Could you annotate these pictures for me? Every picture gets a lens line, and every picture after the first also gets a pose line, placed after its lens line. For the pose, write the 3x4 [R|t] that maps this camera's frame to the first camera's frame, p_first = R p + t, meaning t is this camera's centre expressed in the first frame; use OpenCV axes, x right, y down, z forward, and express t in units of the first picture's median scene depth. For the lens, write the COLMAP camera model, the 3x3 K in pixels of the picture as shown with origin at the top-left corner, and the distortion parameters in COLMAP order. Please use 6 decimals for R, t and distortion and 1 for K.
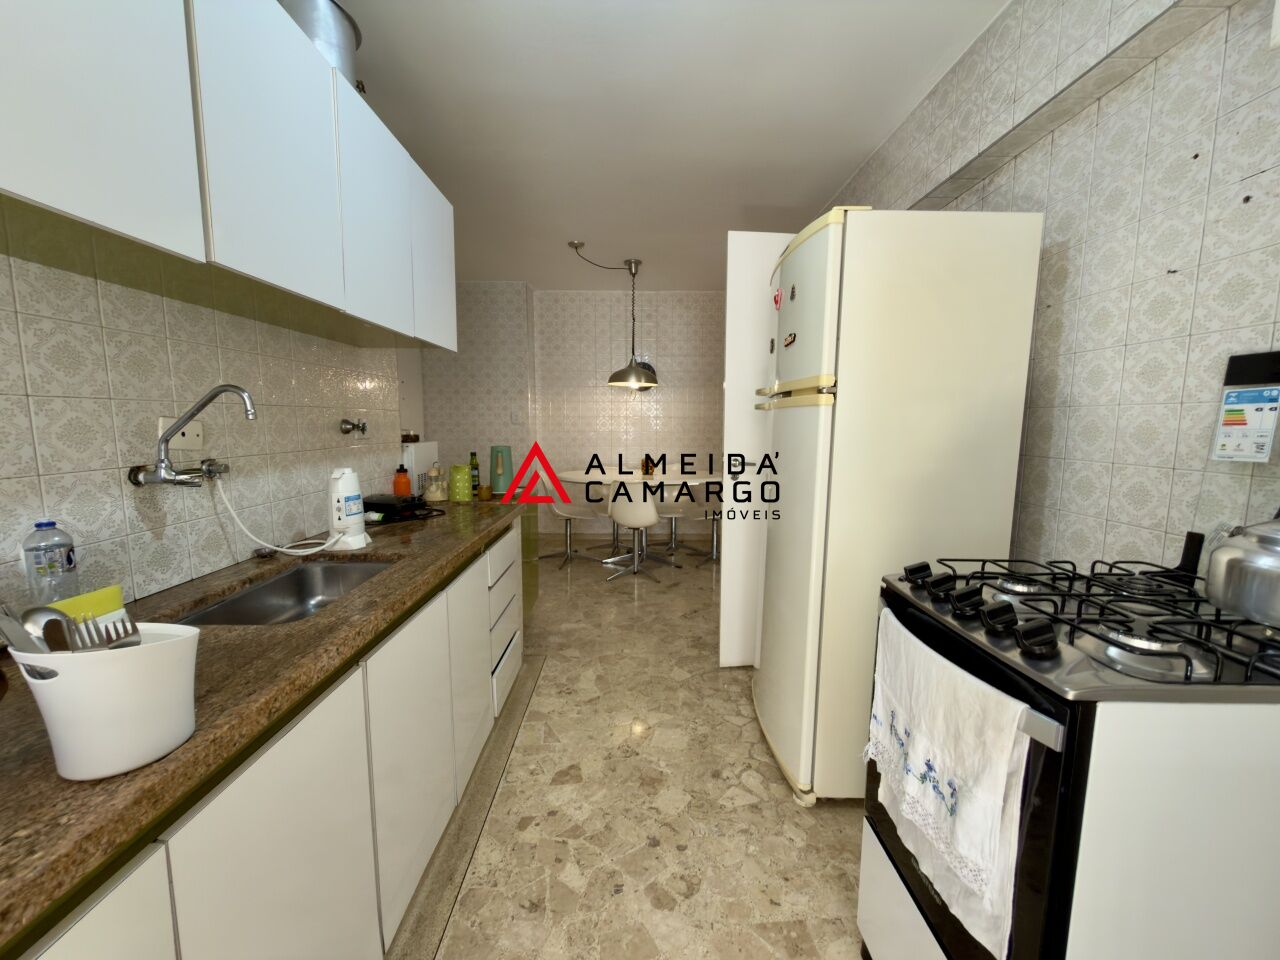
lens RADIAL K [[510.9, 0, 635.4], [0, 510.9, 479.9], [0, 0, 1]] dist [-0.001412, 0.000442]
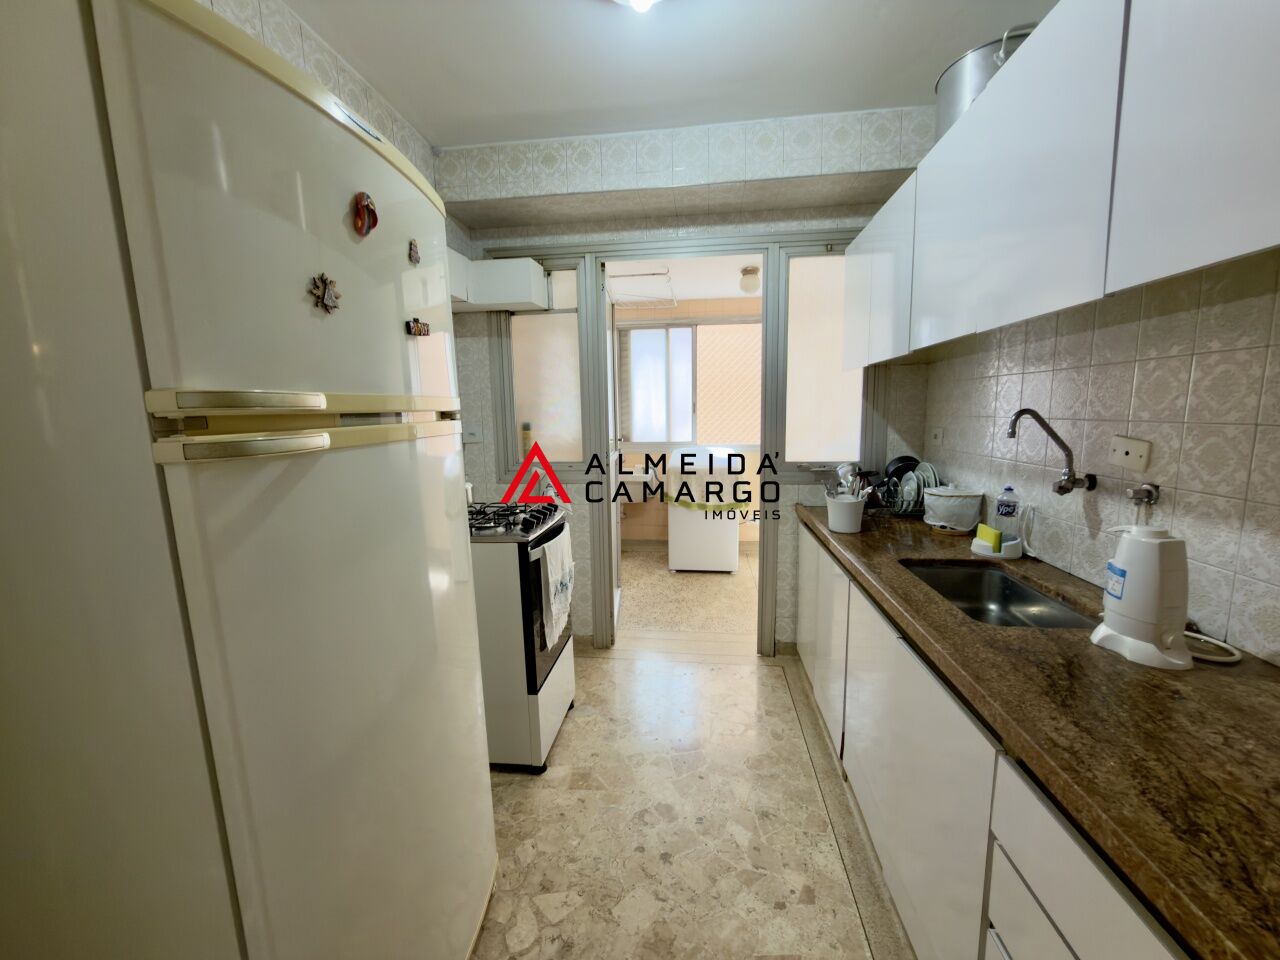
lens RADIAL K [[510.9, 0, 638.2], [0, 510.9, 483.4], [0, 0, 1]] dist [-0.001412, 0.000442]
pose [[-0.991977, -0.005210, 0.126312, -0.034449], [0.028237, 0.964776, 0.261553, -0.282325], [-0.123226, 0.263021, -0.956888, 1.830105]]
